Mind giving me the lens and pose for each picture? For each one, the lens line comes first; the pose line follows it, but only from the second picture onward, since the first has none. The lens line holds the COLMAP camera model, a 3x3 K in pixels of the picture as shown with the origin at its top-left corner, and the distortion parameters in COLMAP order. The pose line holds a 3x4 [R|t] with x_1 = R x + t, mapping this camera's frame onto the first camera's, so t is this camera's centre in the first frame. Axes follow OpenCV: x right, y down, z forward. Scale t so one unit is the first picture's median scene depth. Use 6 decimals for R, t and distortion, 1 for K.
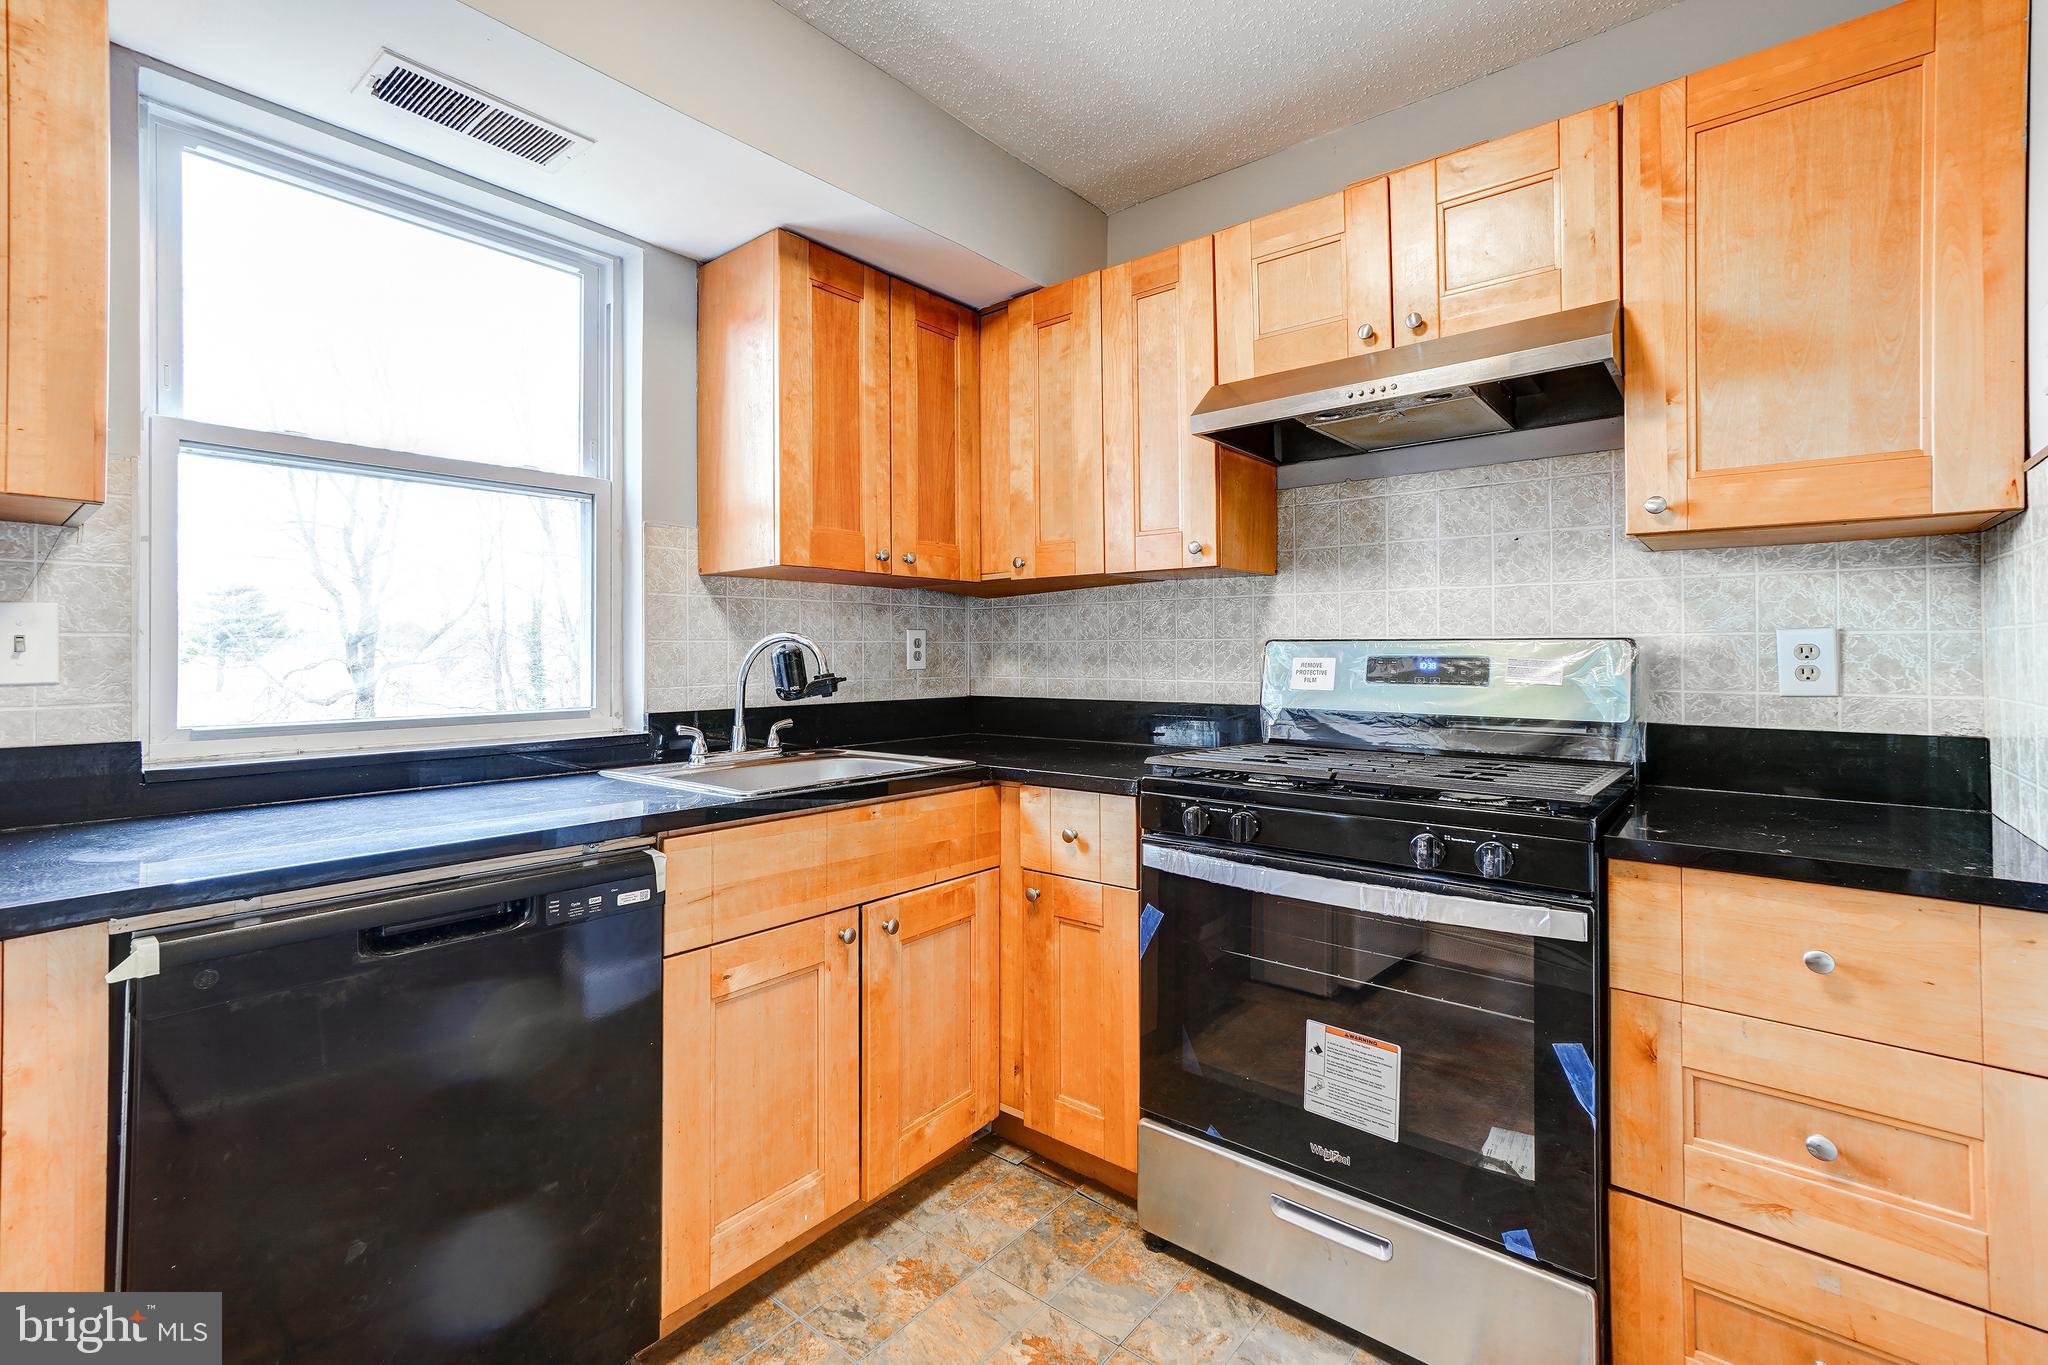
lens RADIAL K [[903.6, 0, 1006.3], [0, 903.6, 635.3], [0, 0, 1]] dist [-0.015397, 0.013363]
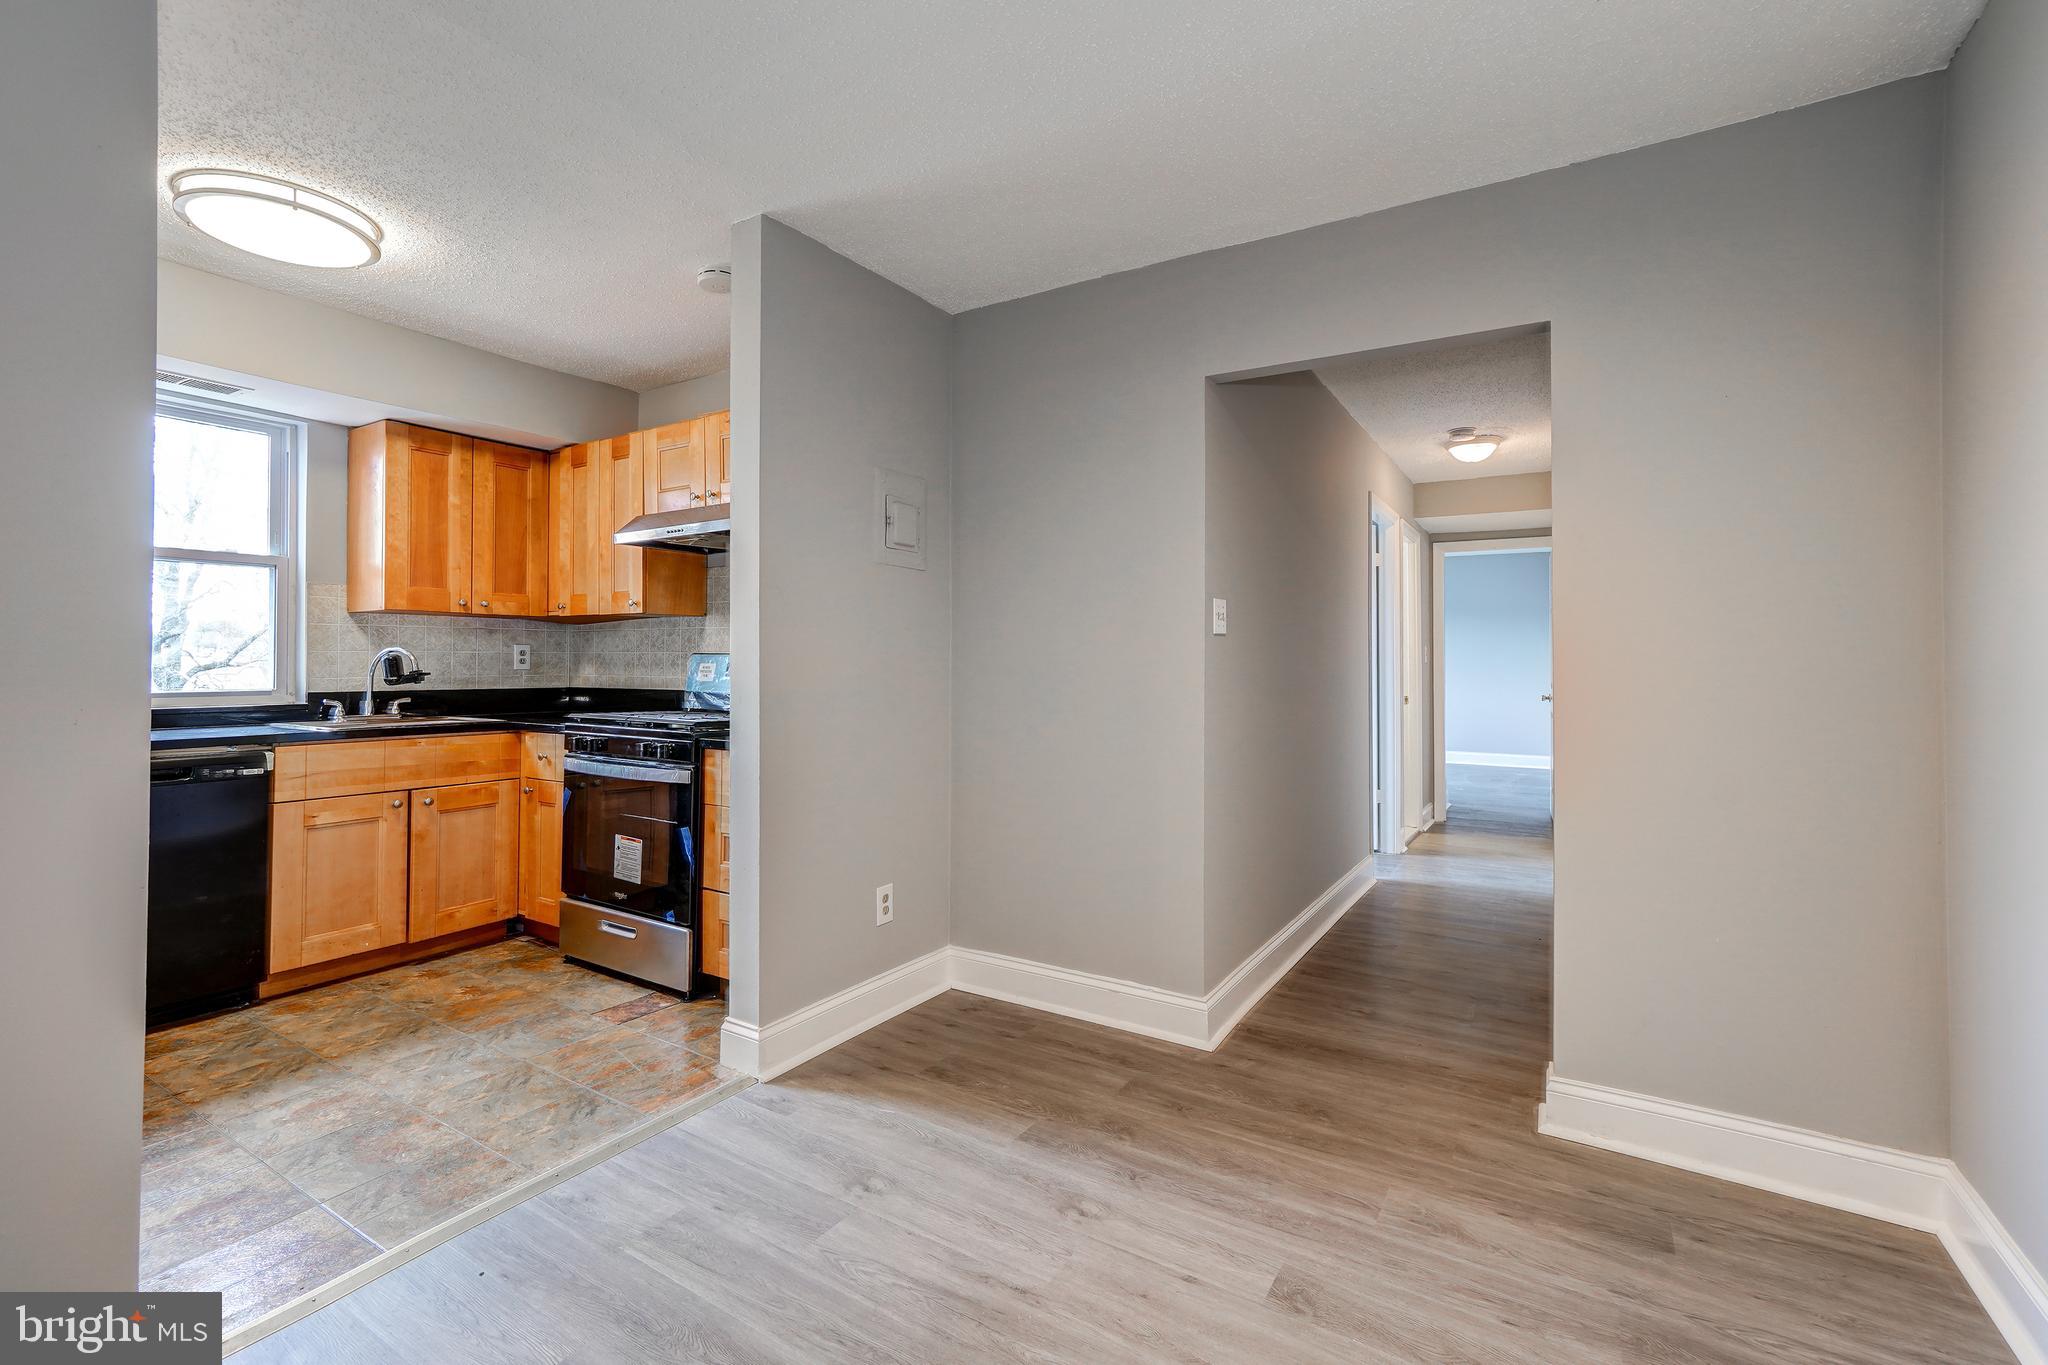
lens RADIAL K [[903.6, 0, 997.3], [0, 903.6, 648.3], [0, 0, 1]] dist [-0.015397, 0.013363]
pose [[0.992327, 0.008718, 0.123334, 0.758161], [-0.009115, 0.999955, 0.002654, -0.016824], [-0.123305, -0.003758, 0.992362, -0.947958]]
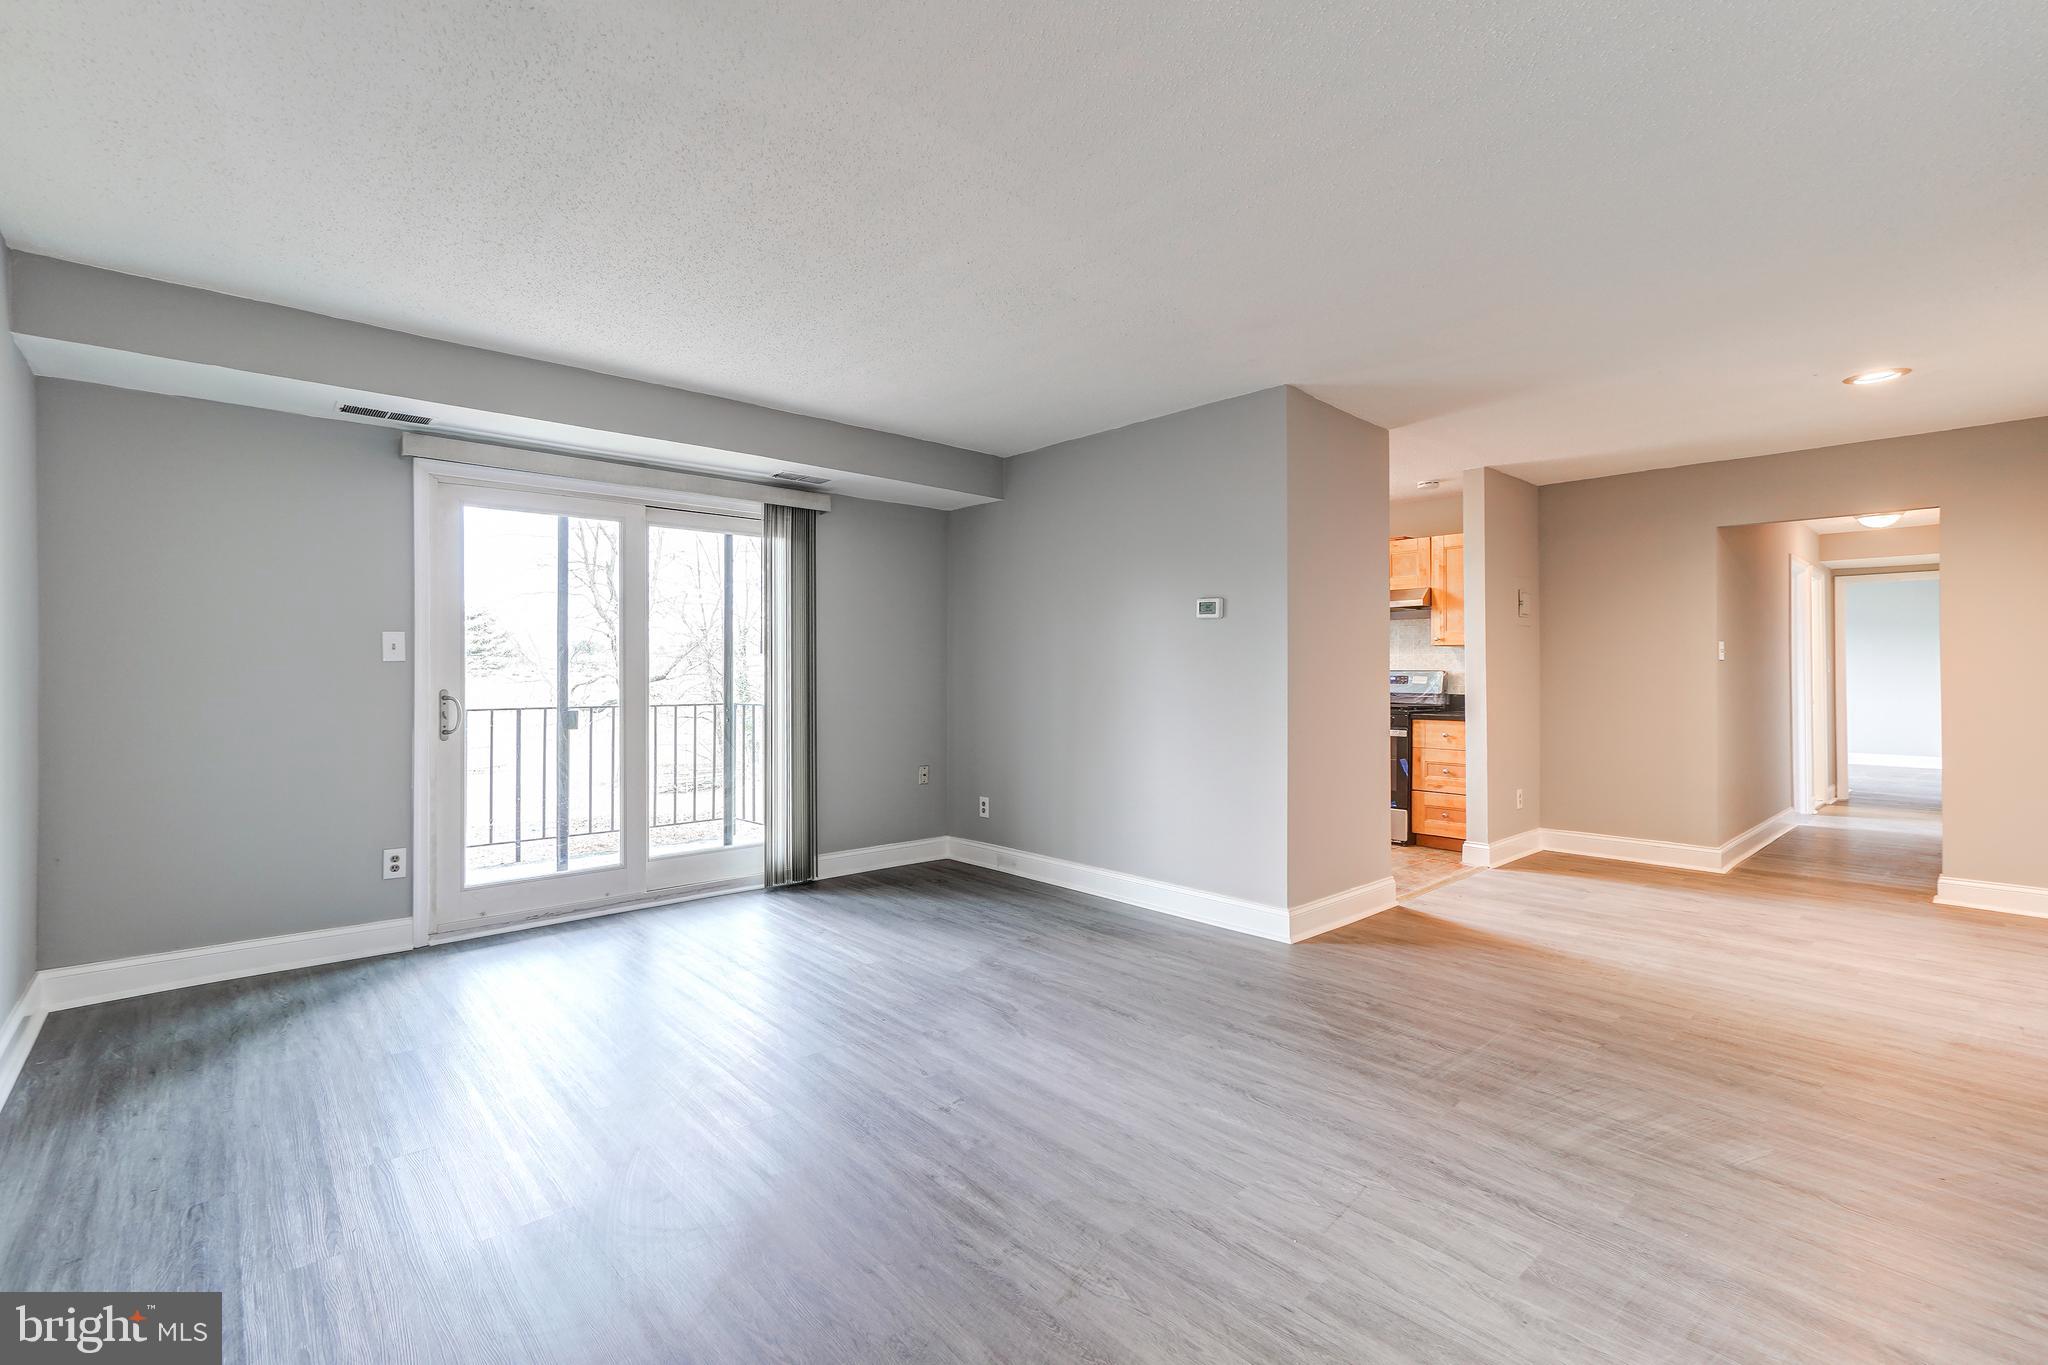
lens RADIAL K [[903.6, 0, 1012.7], [0, 903.6, 668.9], [0, 0, 1]] dist [-0.015397, 0.013363]
pose [[0.989952, 0.001856, -0.141393, -0.472705], [-0.000103, 0.999923, 0.012409, -0.045311], [0.141405, -0.012269, 0.989876, -2.584644]]
